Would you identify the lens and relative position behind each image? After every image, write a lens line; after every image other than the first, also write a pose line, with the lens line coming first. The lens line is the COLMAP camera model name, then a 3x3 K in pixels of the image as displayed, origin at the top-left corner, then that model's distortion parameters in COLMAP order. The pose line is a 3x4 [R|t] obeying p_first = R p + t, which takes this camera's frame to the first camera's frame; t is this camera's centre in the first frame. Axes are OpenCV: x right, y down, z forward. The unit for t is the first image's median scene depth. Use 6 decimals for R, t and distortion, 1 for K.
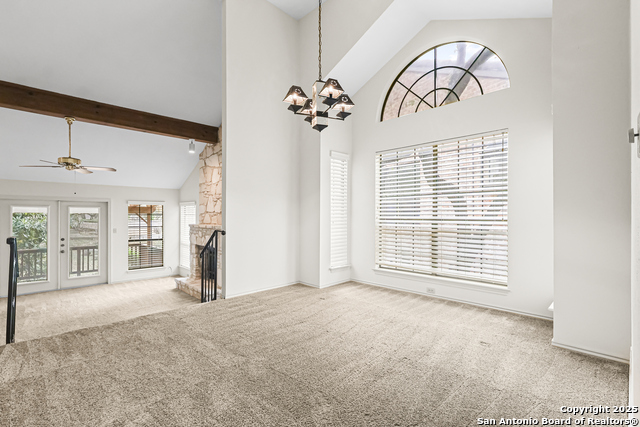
lens RADIAL K [[296.8, 0, 319.6], [0, 296.8, 214.1], [0, 0, 1]] dist [-0.004035, 0.000290]
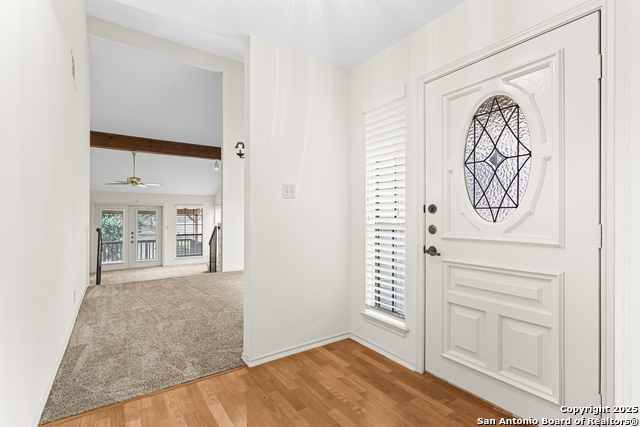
lens RADIAL K [[296.8, 0, 320.0], [0, 296.8, 214.4], [0, 0, 1]] dist [-0.004035, 0.000290]
pose [[0.984817, 0.000944, -0.173593, 0.264661], [-0.001029, 0.999999, -0.000398, -0.004310], [0.173592, 0.000571, 0.984817, -0.241179]]
